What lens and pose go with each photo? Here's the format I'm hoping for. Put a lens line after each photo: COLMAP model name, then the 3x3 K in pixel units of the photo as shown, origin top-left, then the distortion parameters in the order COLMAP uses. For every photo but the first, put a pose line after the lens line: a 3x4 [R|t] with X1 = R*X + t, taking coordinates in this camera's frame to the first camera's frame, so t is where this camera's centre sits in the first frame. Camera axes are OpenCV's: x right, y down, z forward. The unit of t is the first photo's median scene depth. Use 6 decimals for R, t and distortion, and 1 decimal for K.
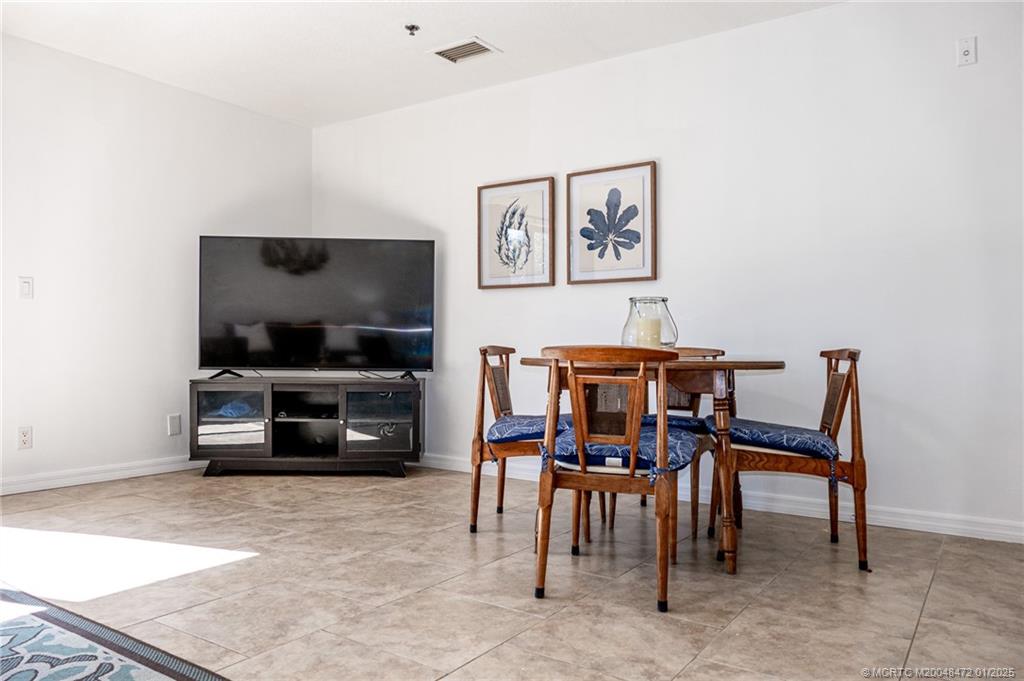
lens RADIAL K [[730.7, 0, 512.0], [0, 730.7, 340.5], [0, 0, 1]] dist [-0.013473, 0.000238]
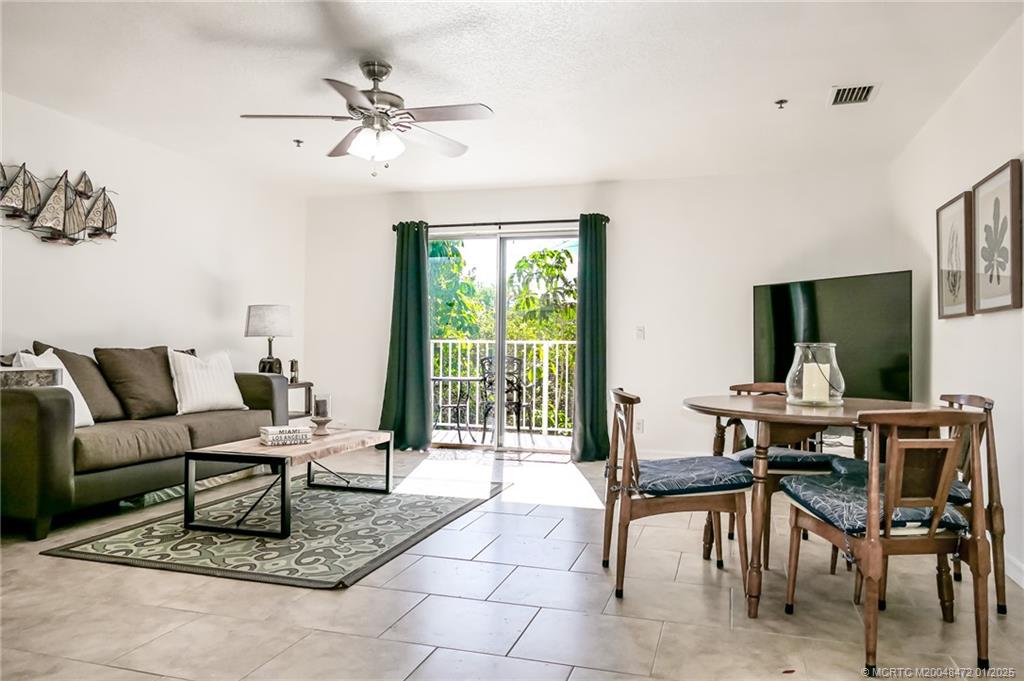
lens RADIAL K [[730.7, 0, 512.0], [0, 730.7, 340.5], [0, 0, 1]] dist [-0.013473, 0.000238]
pose [[0.290317, -0.005792, -0.956913, 0.747045], [-0.002476, 0.999974, -0.006803, -0.039632], [0.956927, 0.004344, 0.290295, 0.235921]]
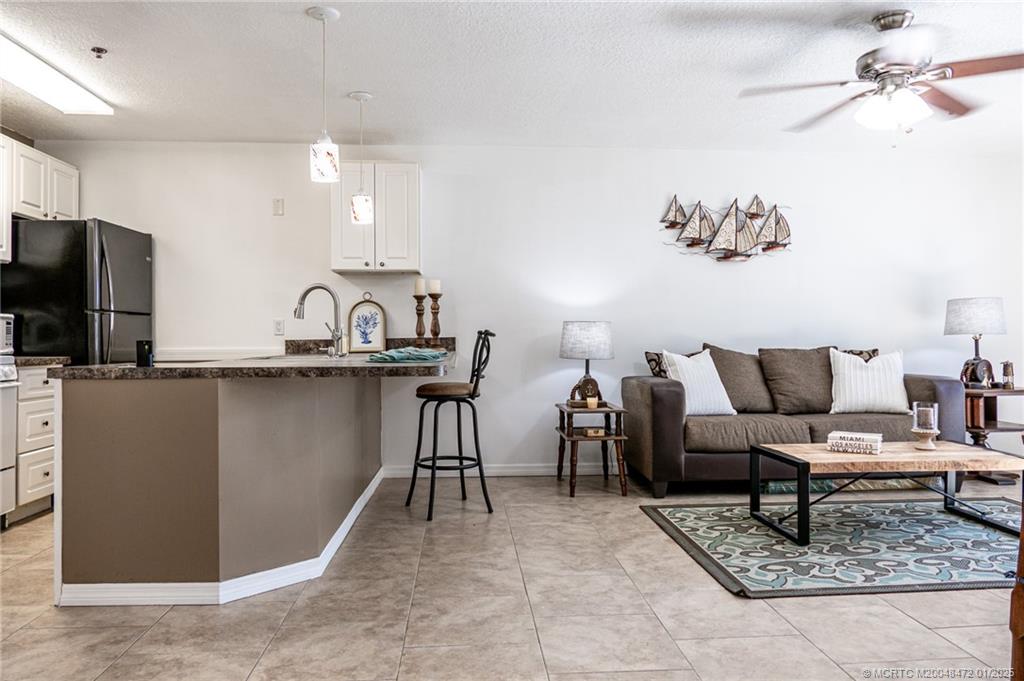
lens RADIAL K [[730.7, 0, 512.0], [0, 730.7, 340.5], [0, 0, 1]] dist [-0.013473, 0.000238]
pose [[-0.791883, 0.002569, -0.610668, 0.616728], [0.006352, 0.999972, -0.004031, -0.045620], [0.610640, -0.007071, -0.791877, 0.697638]]
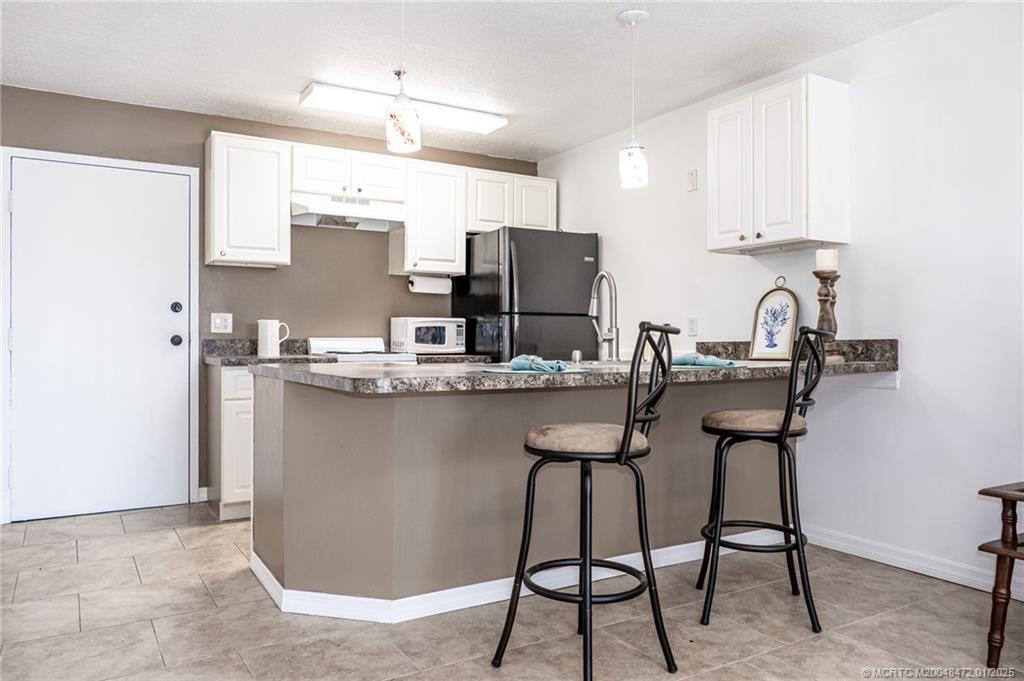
lens RADIAL K [[737.0, 0, 512.0], [0, 737.0, 340.5], [0, 0, 1]] dist [-0.008209, 0.000842]
pose [[-0.905756, -0.002974, 0.423788, -0.051408], [-0.006525, 0.999955, -0.006927, -0.047290], [-0.423749, -0.009039, -0.905735, 0.512896]]
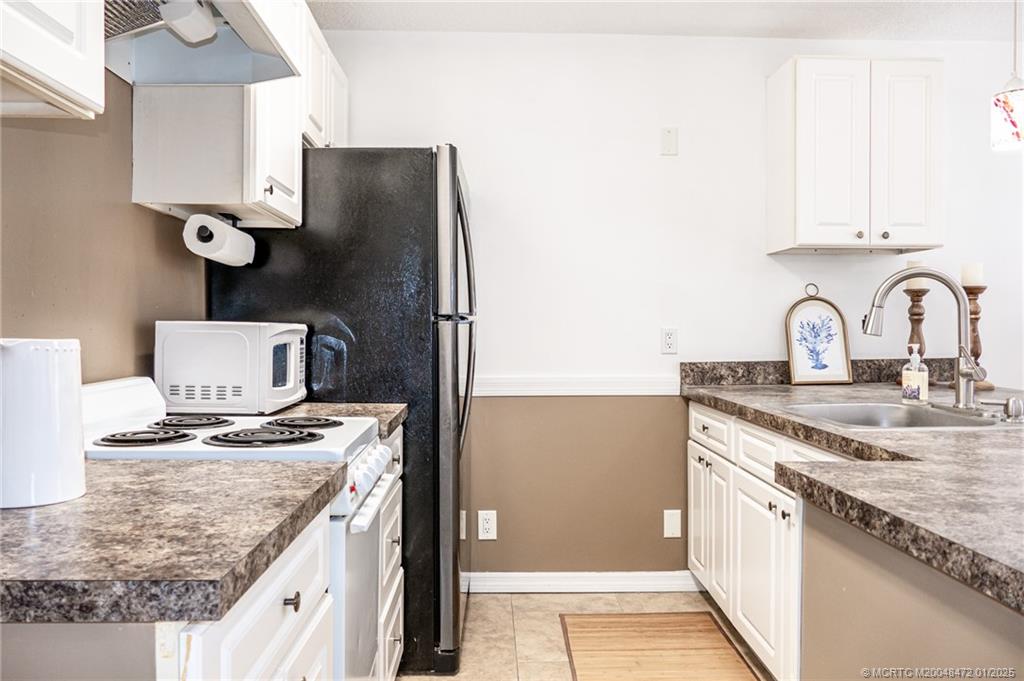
lens RADIAL K [[730.7, 0, 512.0], [0, 730.7, 340.5], [0, 0, 1]] dist [-0.013473, 0.000238]
pose [[-0.811334, 0.007512, -0.584535, 0.746271], [0.002125, 0.999949, 0.009901, -0.084837], [0.584579, 0.006791, -0.811308, -0.028168]]
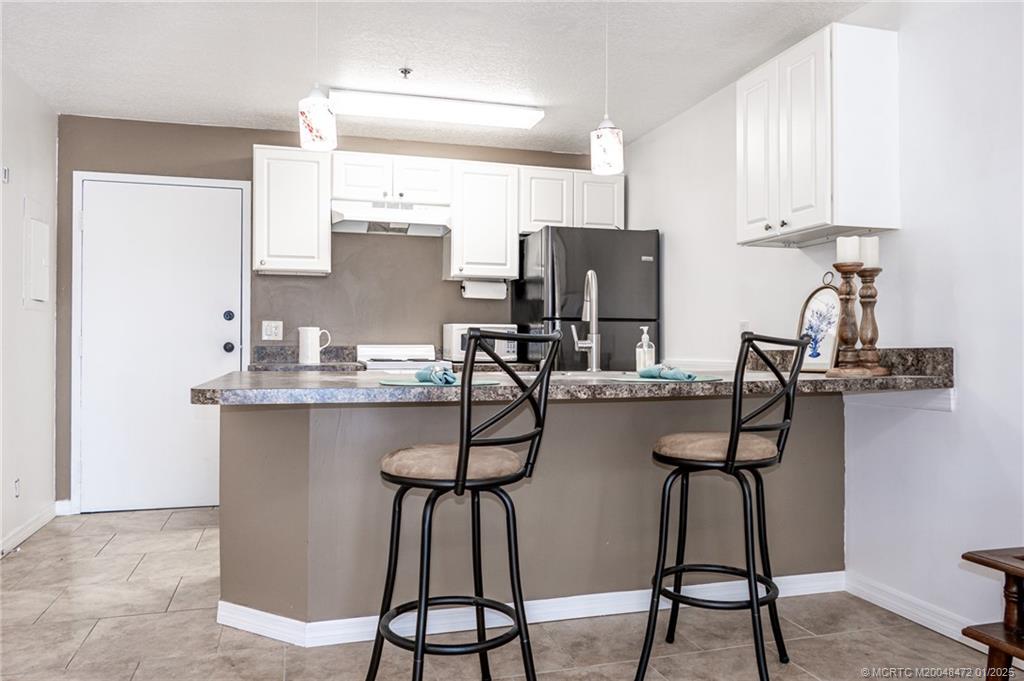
lens RADIAL K [[744.6, 0, 512.0], [0, 744.6, 340.5], [0, 0, 1]] dist [-0.005497, -0.005793]
pose [[-0.767867, 0.001229, 0.640608, -0.209509], [-0.009654, 0.999862, -0.013491, -0.050987], [-0.640537, -0.016543, -0.767749, 0.340330]]
